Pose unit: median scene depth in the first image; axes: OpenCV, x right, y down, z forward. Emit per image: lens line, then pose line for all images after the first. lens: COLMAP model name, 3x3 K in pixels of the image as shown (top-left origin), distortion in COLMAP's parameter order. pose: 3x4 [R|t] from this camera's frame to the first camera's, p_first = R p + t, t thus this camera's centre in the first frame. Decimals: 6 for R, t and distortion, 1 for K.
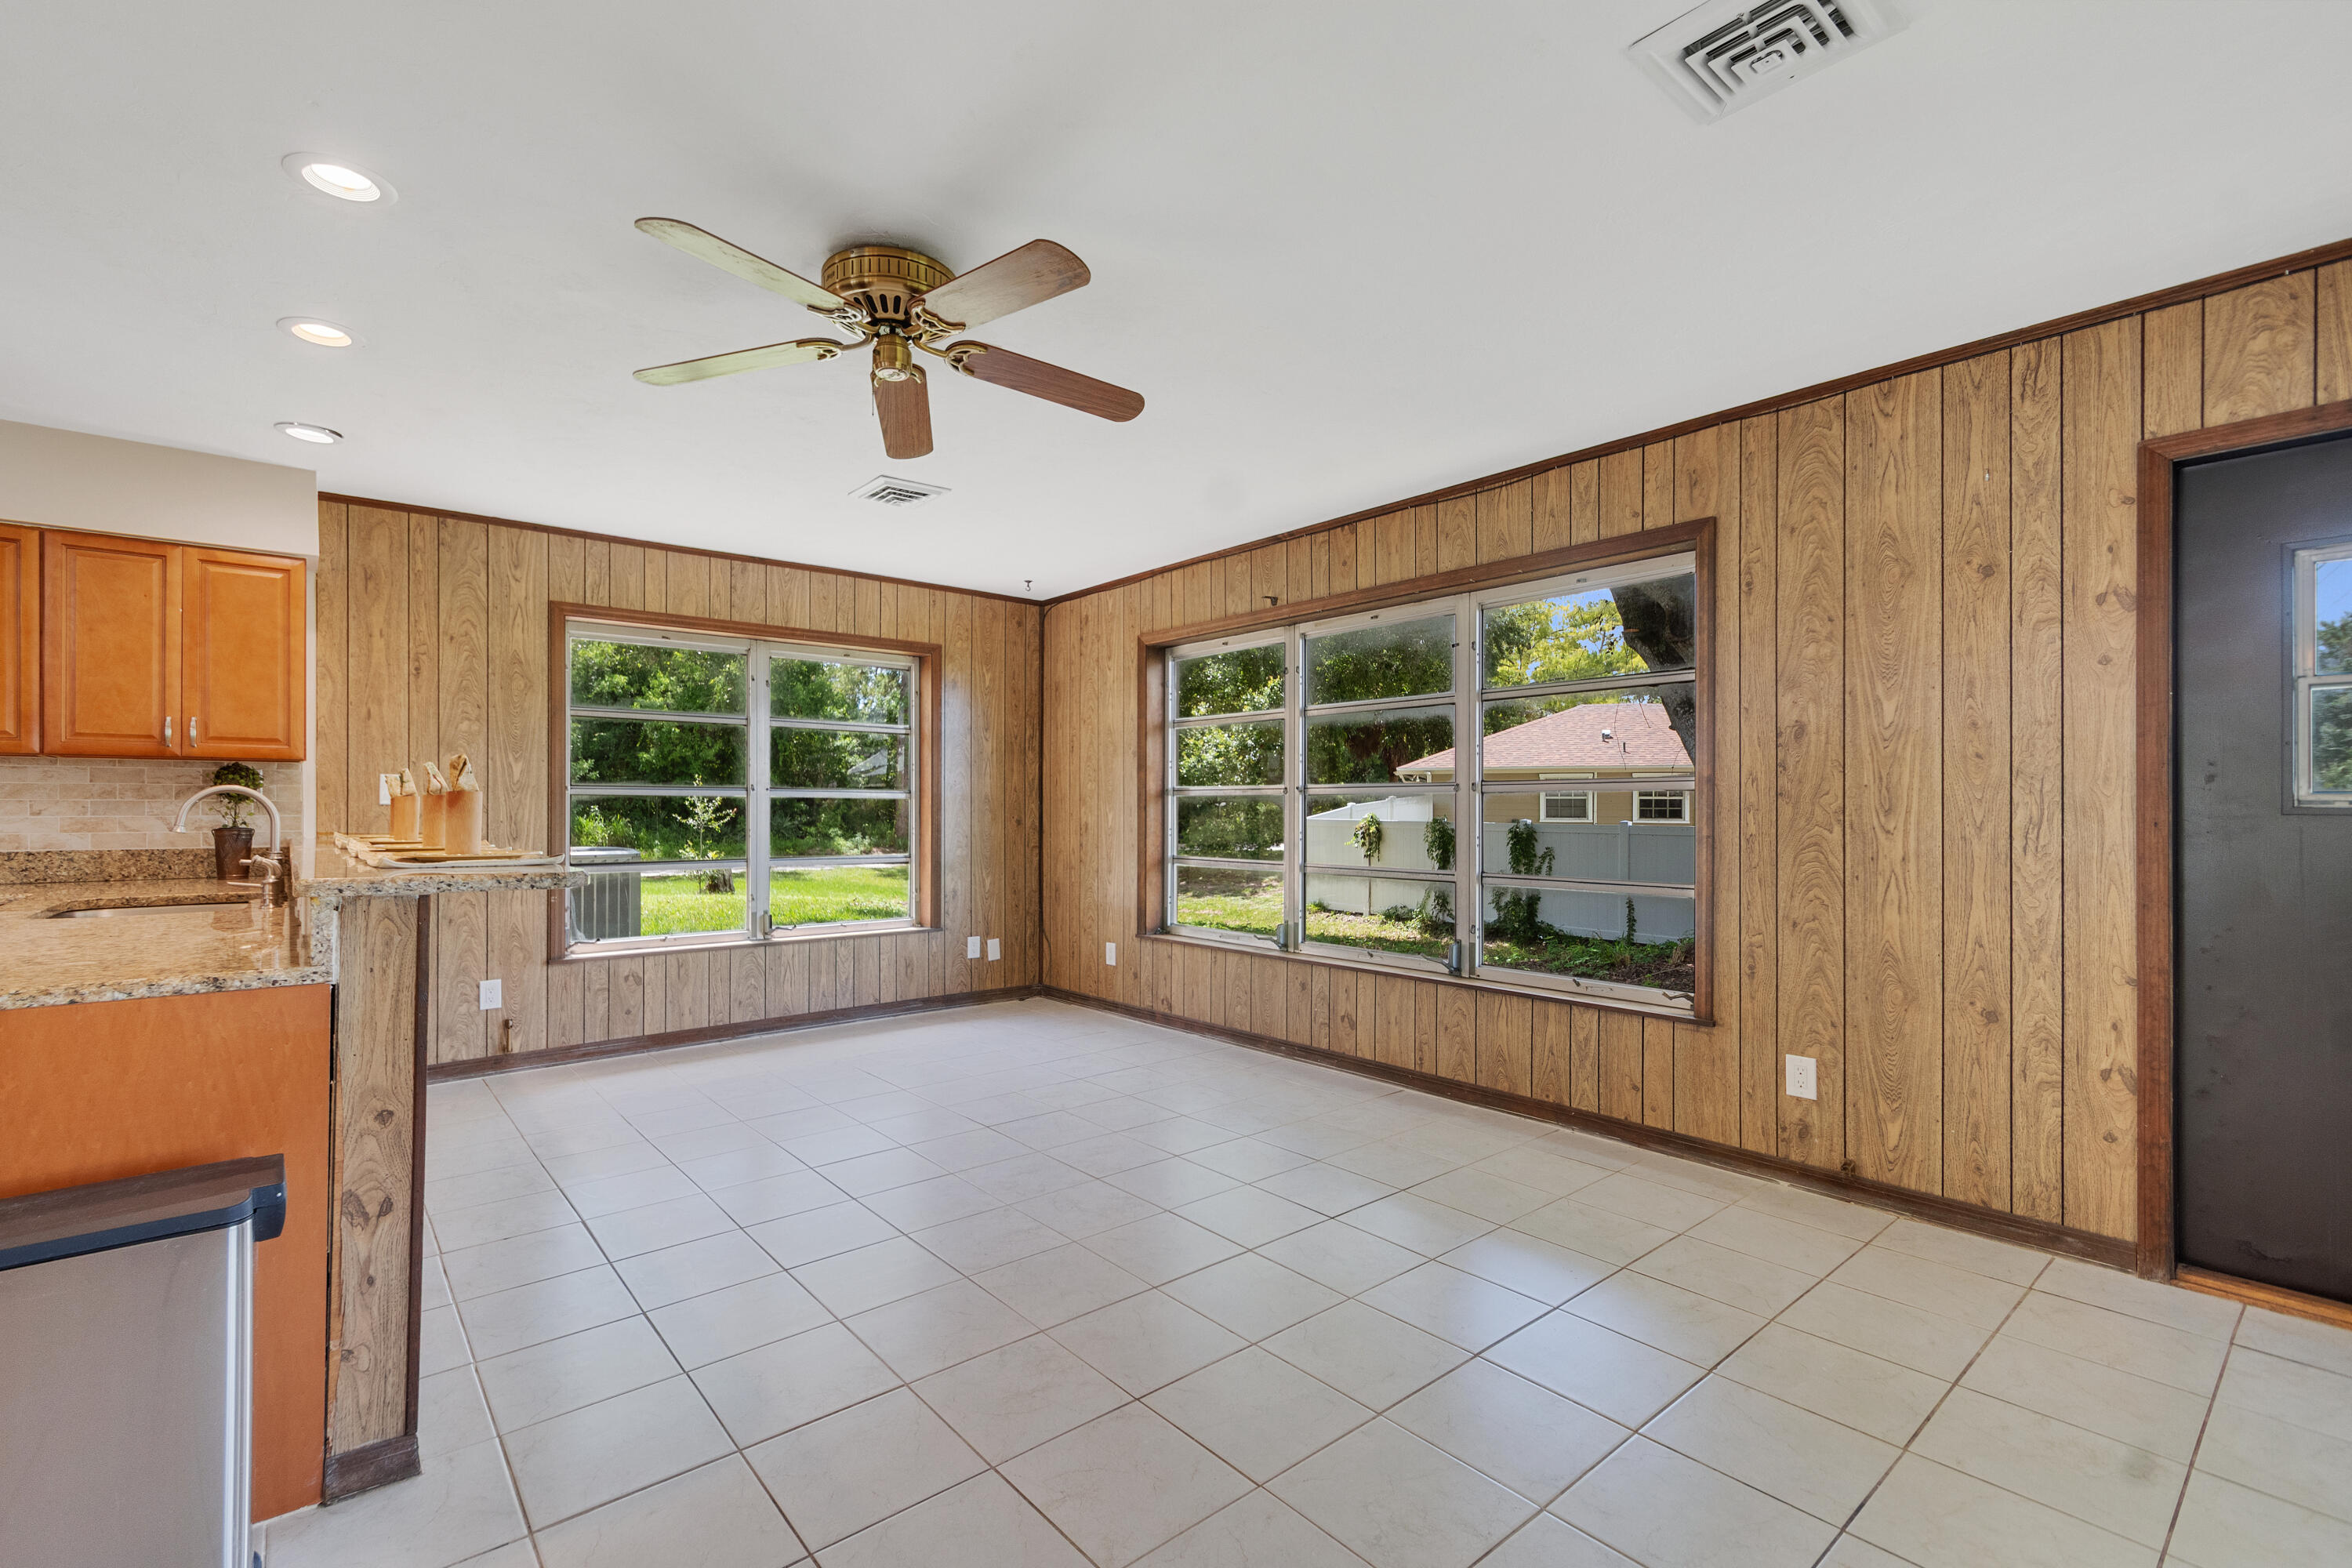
lens RADIAL K [[1015.7, 0, 1169.2], [0, 1015.7, 801.1], [0, 0, 1]] dist [-0.001040, 0.000208]
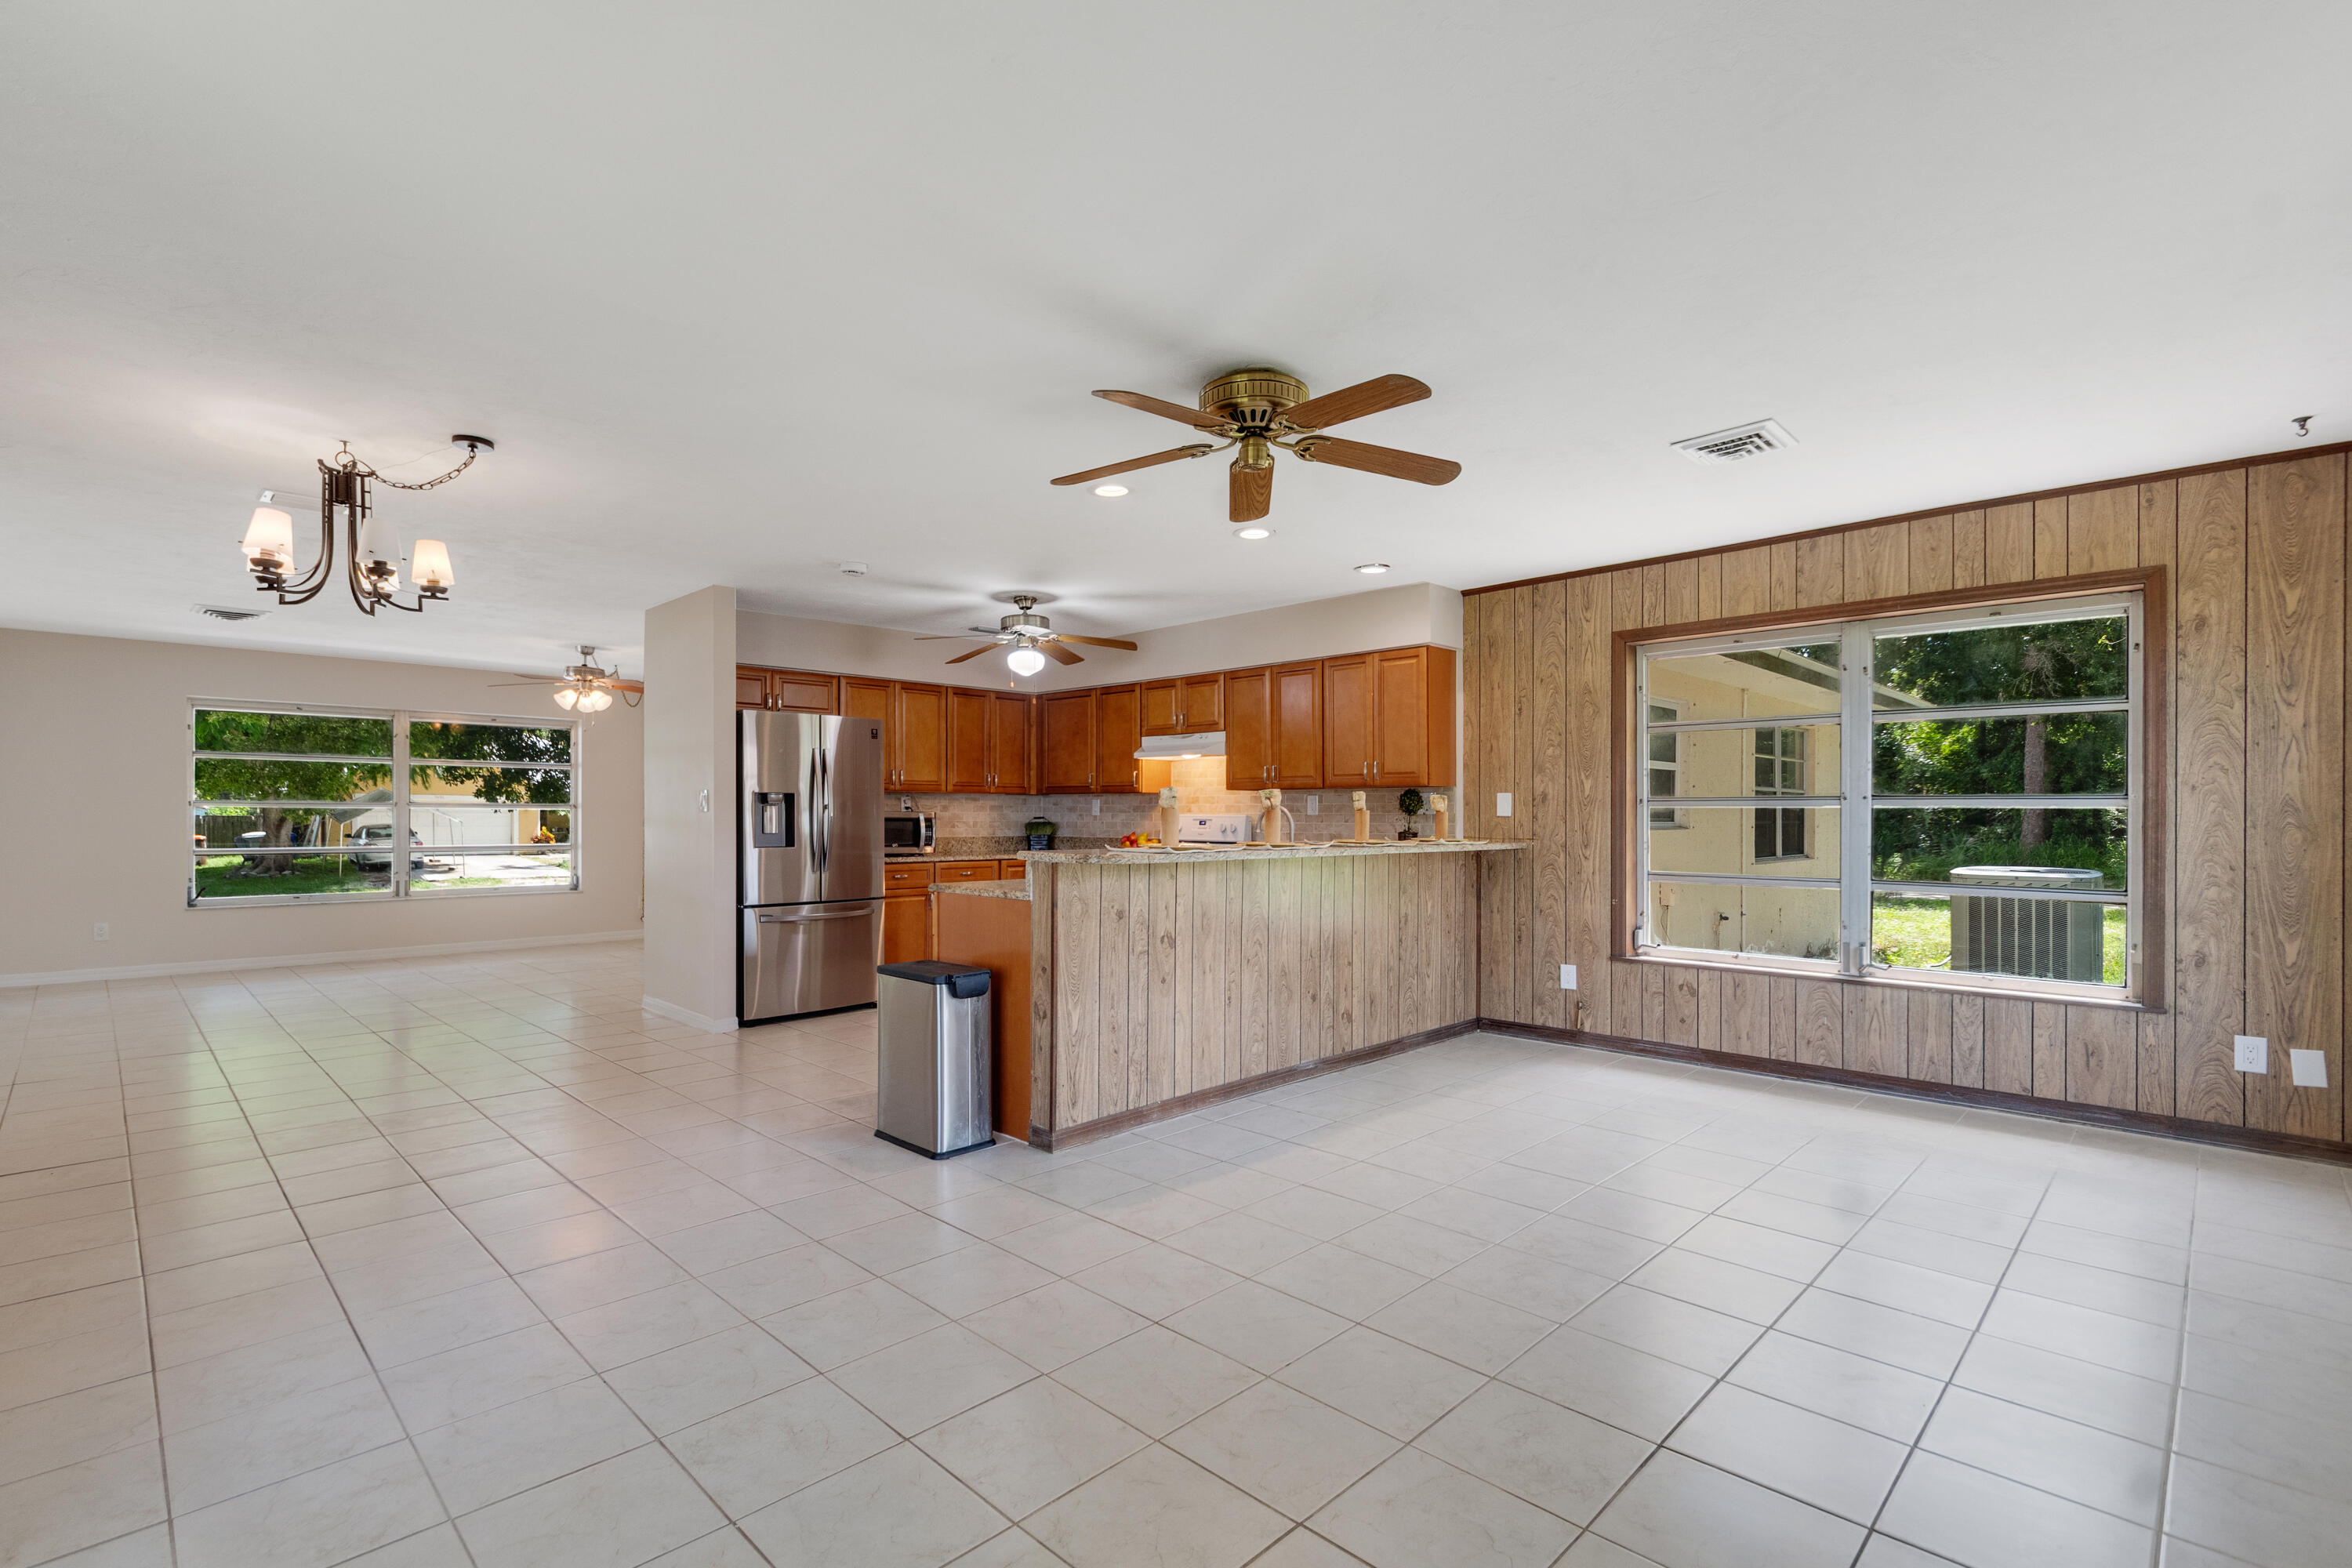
lens RADIAL K [[1068.1, 0, 1109.5], [0, 1068.1, 817.3], [0, 0, 1]] dist [0.019572, -0.000005]
pose [[0.070867, 0.001285, -0.997485, 0.667127], [0.004435, 0.999989, 0.001604, 0.000364], [0.997476, -0.004537, 0.070860, 0.474536]]
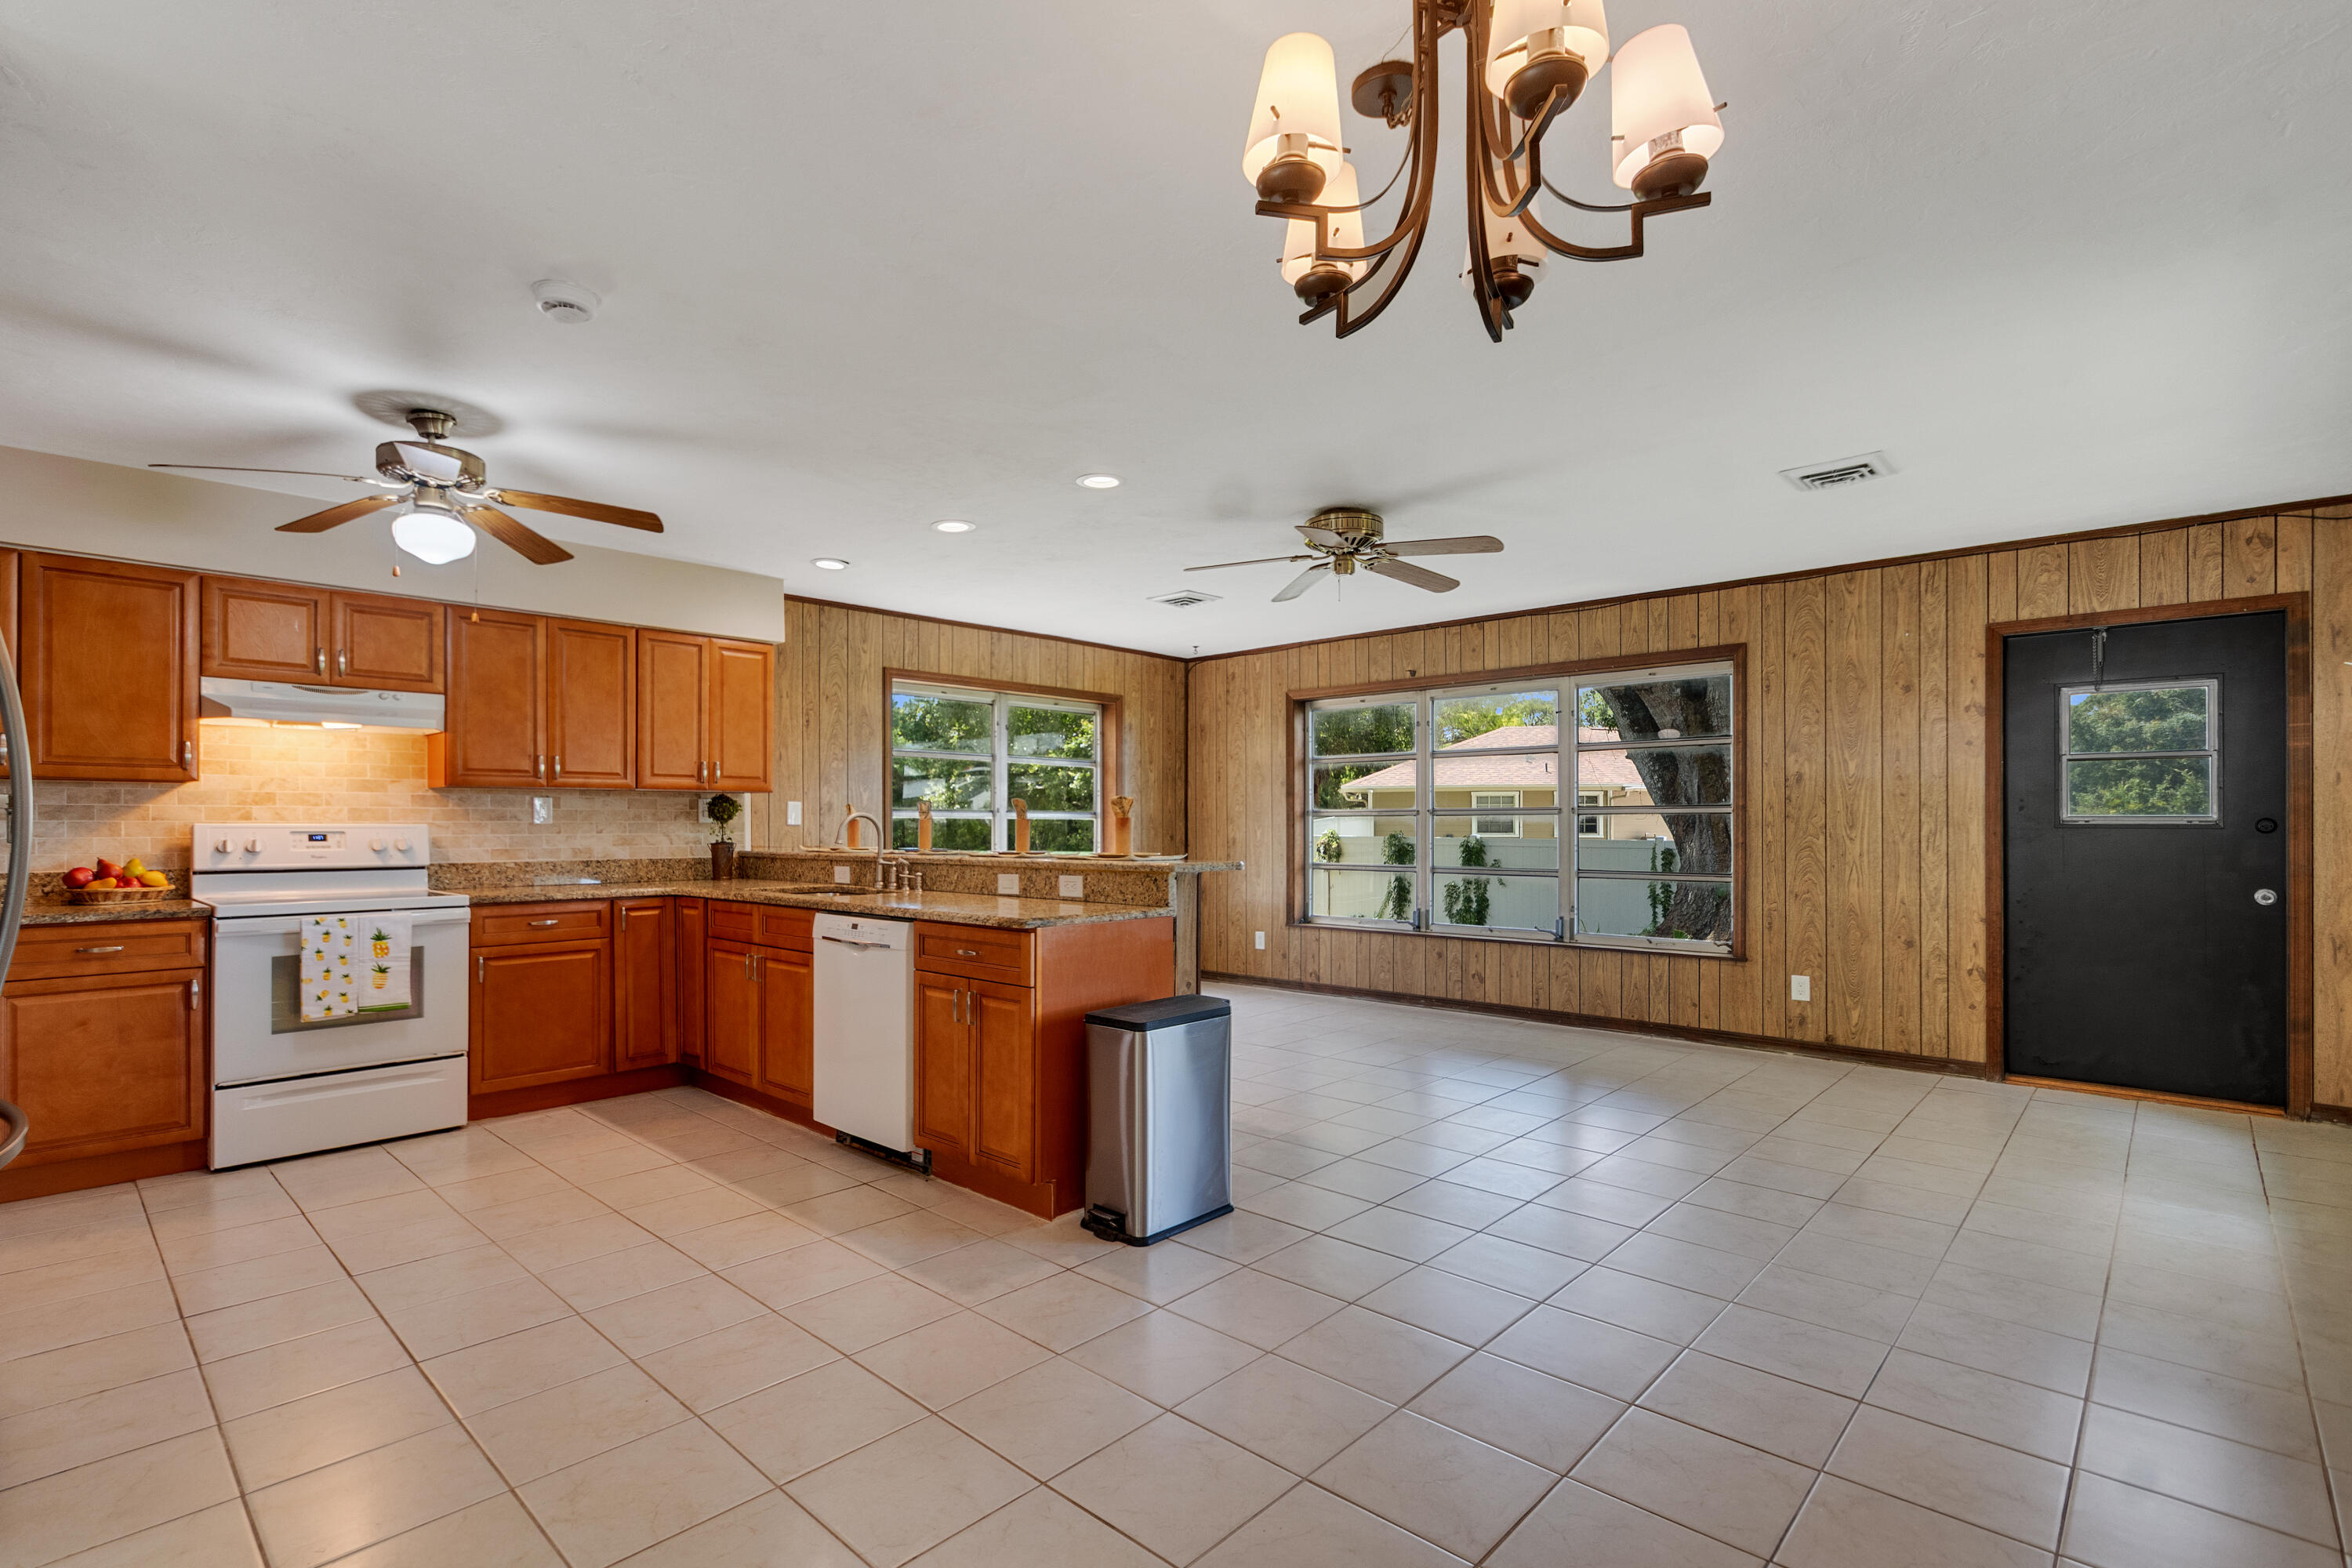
lens RADIAL K [[1085.7, 0, 1177.1], [0, 1085.7, 817.2], [0, 0, 1]] dist [-0.020998, 0.023934]
pose [[0.991169, -0.001506, 0.132593, -0.545021], [0.001596, 0.999999, -0.000571, -0.005545], [-0.132591, 0.000778, 0.991170, -0.537537]]
